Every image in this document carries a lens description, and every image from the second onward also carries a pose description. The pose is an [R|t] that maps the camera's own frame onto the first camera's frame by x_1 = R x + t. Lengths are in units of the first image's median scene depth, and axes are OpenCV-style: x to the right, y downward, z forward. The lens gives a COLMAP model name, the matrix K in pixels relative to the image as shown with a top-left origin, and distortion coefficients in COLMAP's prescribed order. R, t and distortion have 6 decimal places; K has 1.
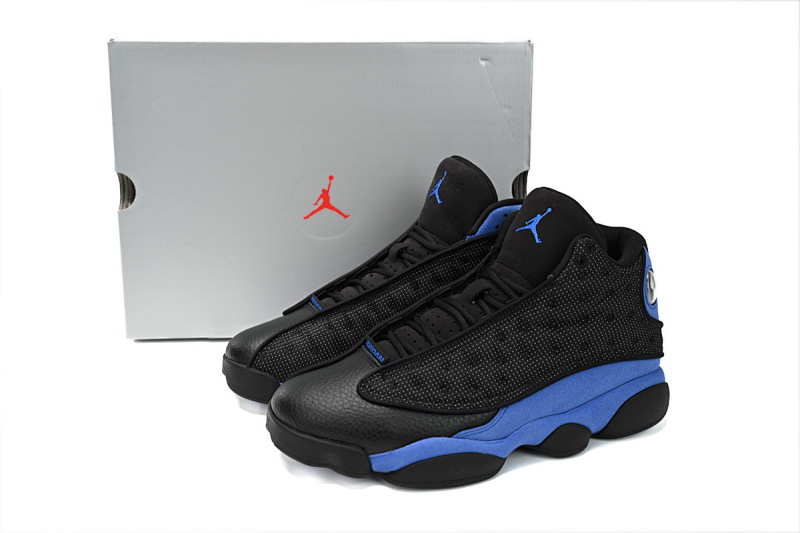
lens RADIAL K [[956.8, 0, 404.8], [0, 956.8, 269.1], [0, 0, 1]] dist [-0.012395, 0.000000]
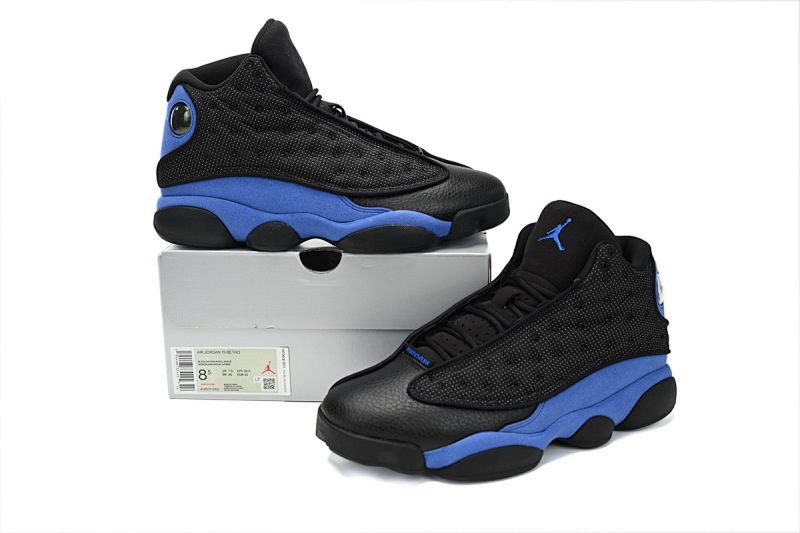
lens RADIAL K [[956.8, 0, 395.5], [0, 956.8, 264.2], [0, 0, 1]] dist [-0.012395, 0.000000]
pose [[0.993748, -0.029513, 0.107671, -0.169251], [0.034777, 0.998273, -0.047341, 0.033882], [-0.106088, 0.050790, 0.993059, -0.059261]]
